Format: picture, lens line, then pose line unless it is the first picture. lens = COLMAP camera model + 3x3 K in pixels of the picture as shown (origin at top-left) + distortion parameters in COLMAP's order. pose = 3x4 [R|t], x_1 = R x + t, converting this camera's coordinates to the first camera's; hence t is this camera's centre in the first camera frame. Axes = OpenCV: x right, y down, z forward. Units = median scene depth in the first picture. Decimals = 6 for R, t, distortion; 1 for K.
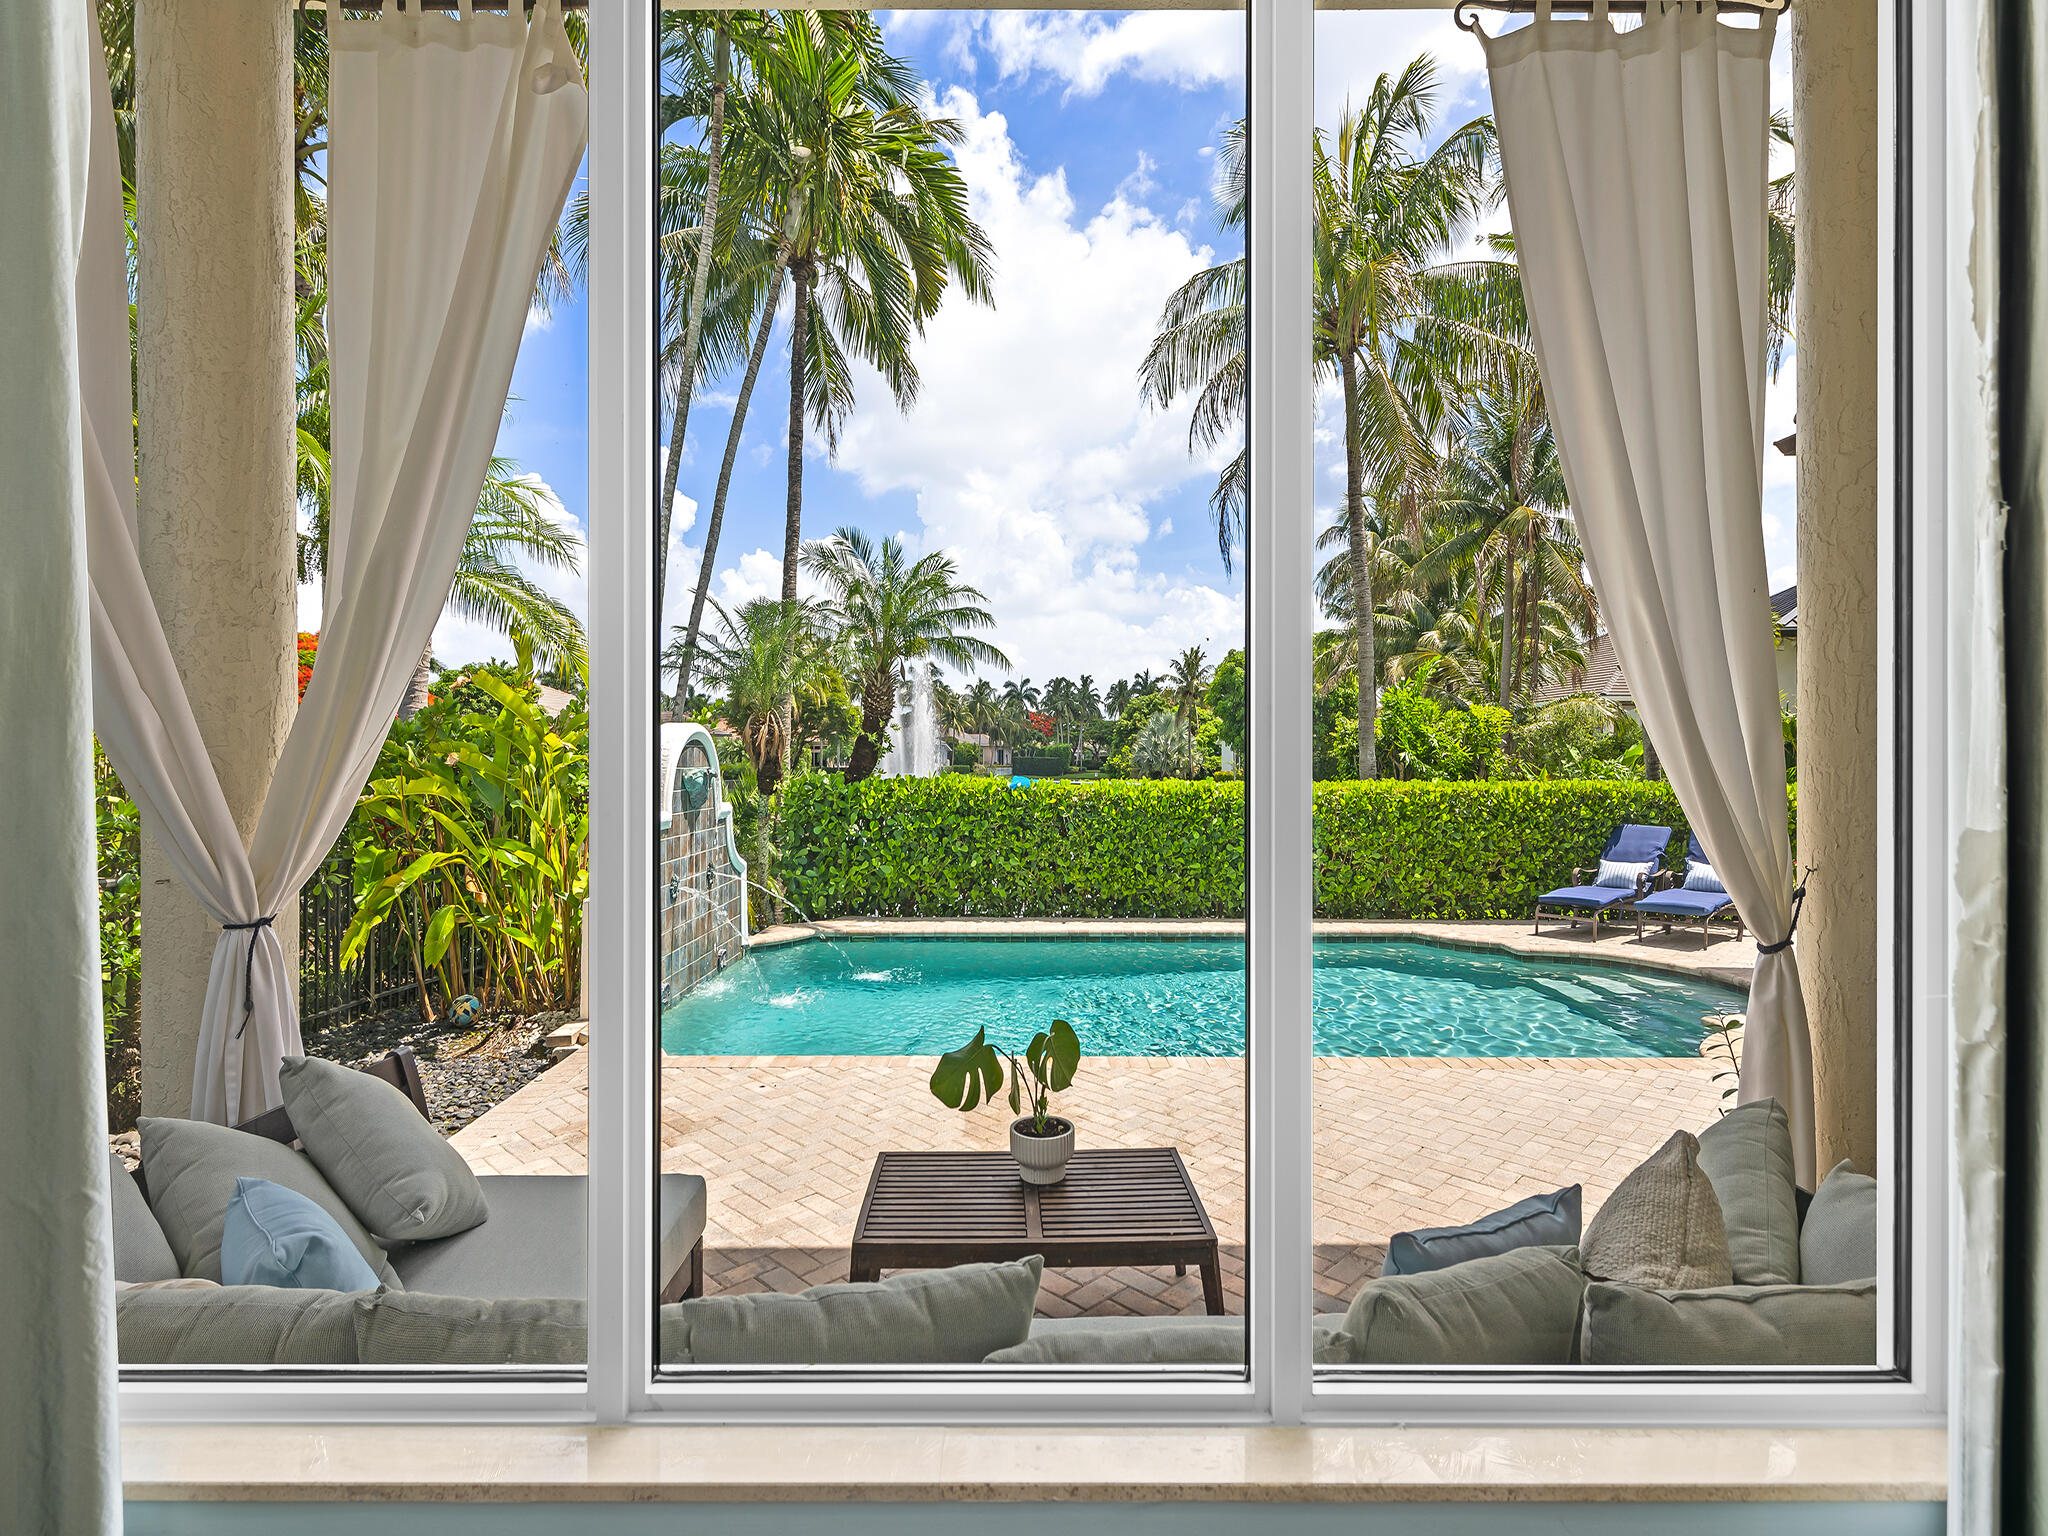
lens RADIAL K [[977.3, 0, 1021.4], [0, 977.3, 775.5], [0, 0, 1]] dist [0.011978, -0.000047]
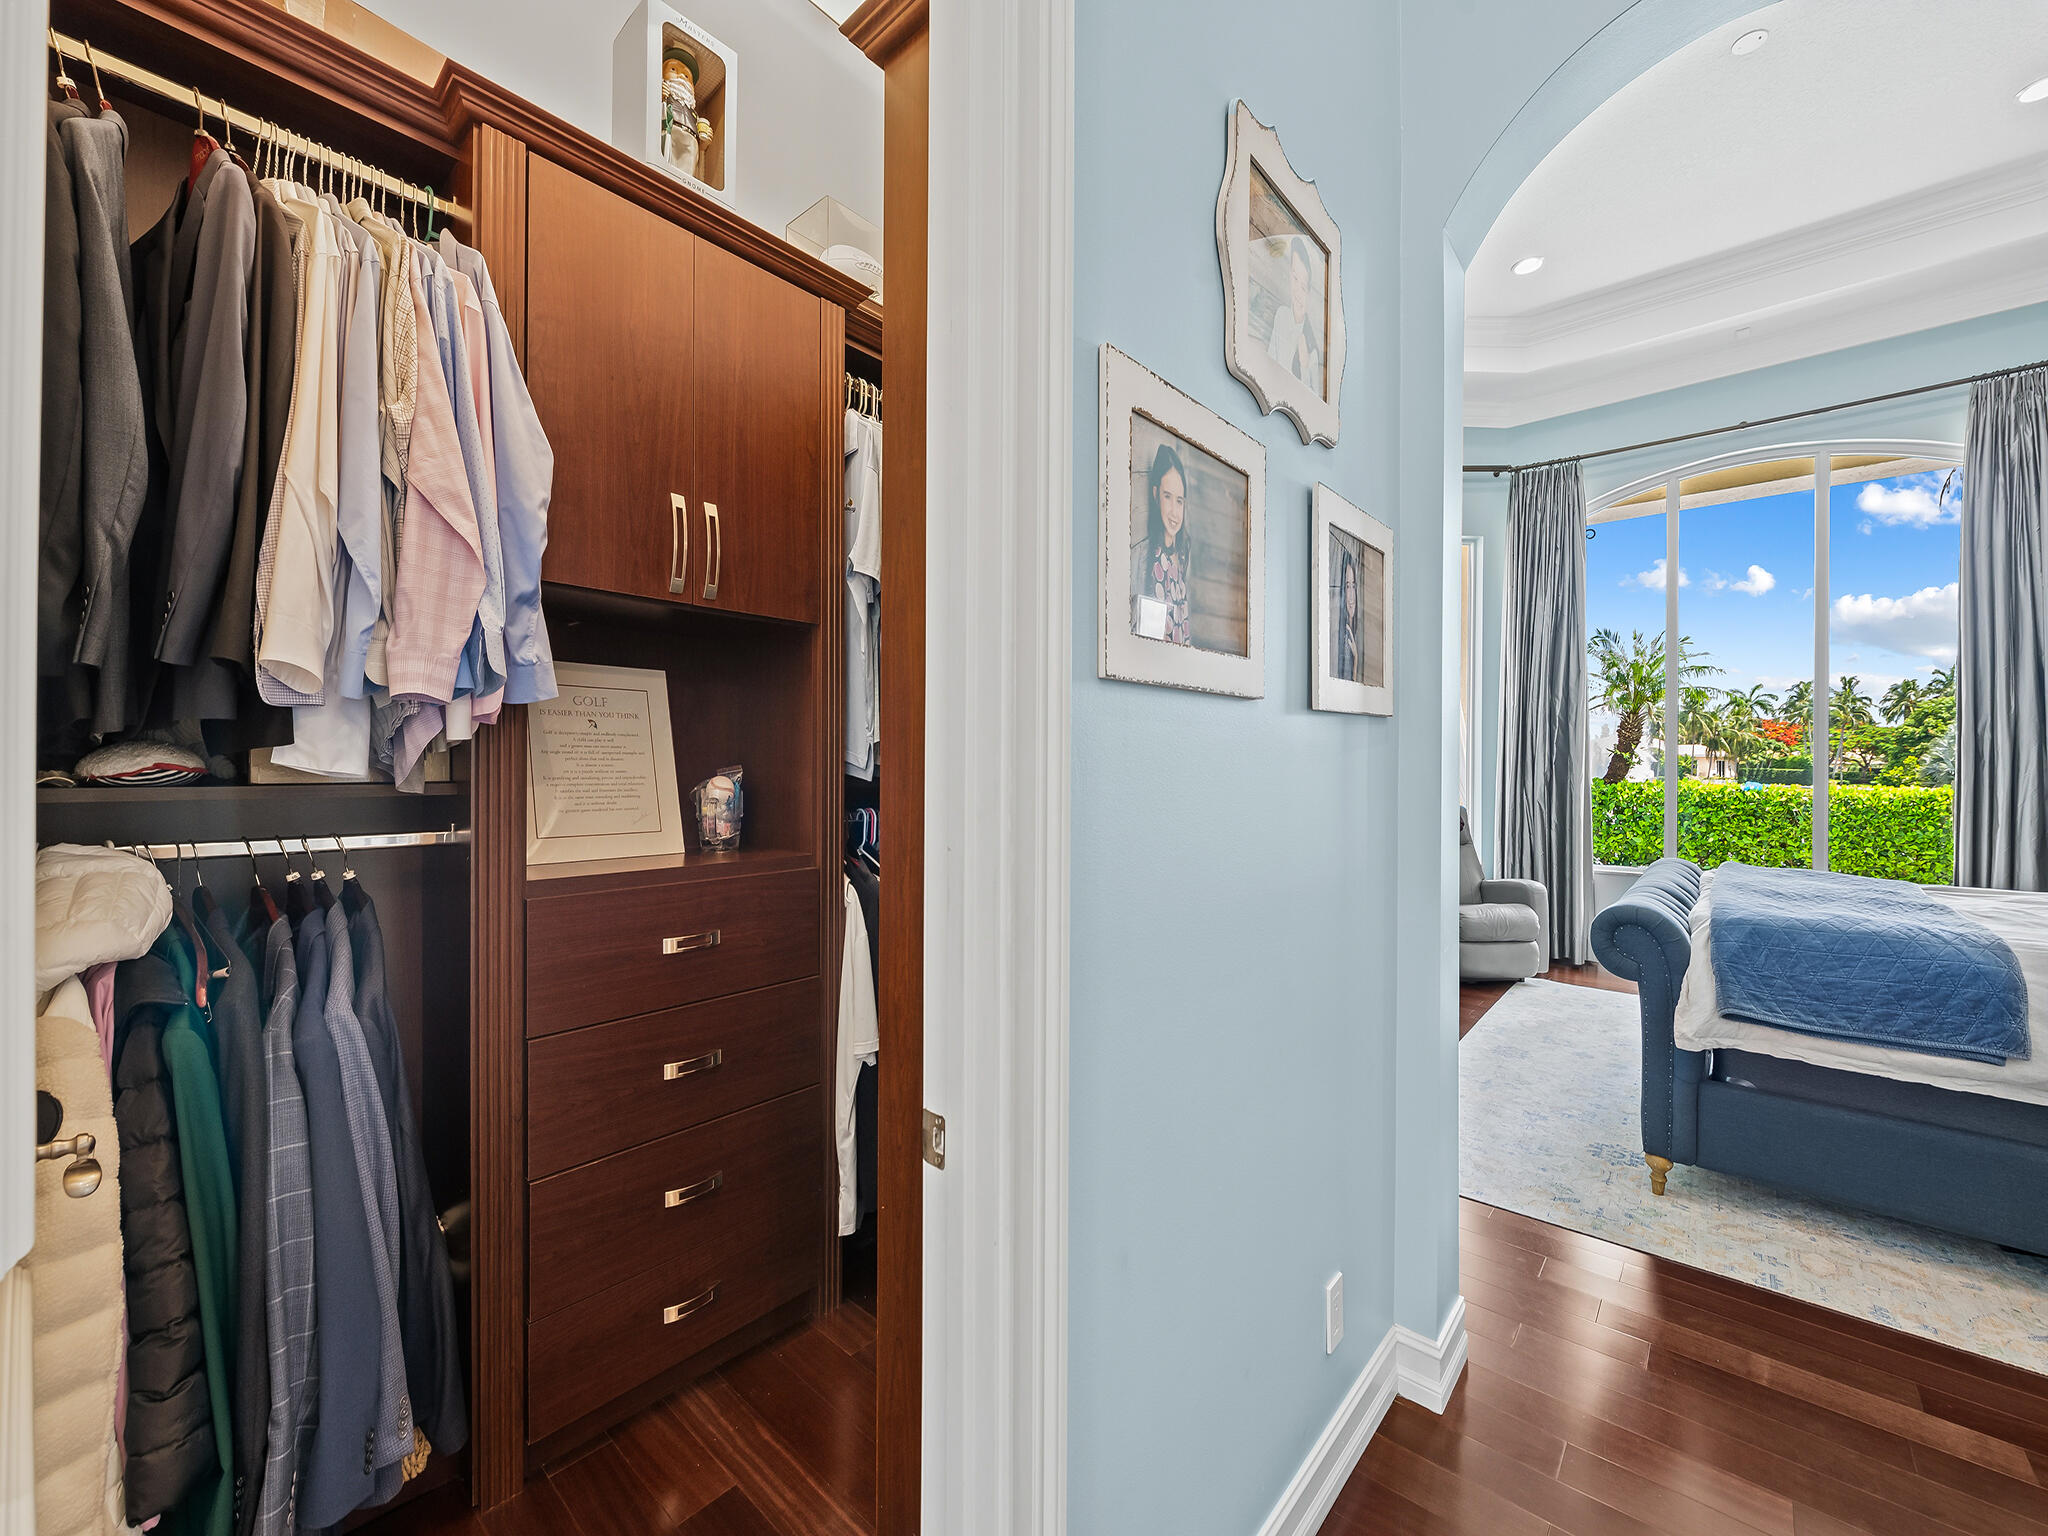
lens RADIAL K [[809.6, 0, 1021.4], [0, 809.6, 768.0], [0, 0, 1]] dist [0.003993, -0.003983]
pose [[0.743596, 0.005509, -0.668607, -0.004730], [-0.017224, 0.999792, -0.010918, 0.012011], [0.668408, 0.019635, 0.743536, -0.620457]]
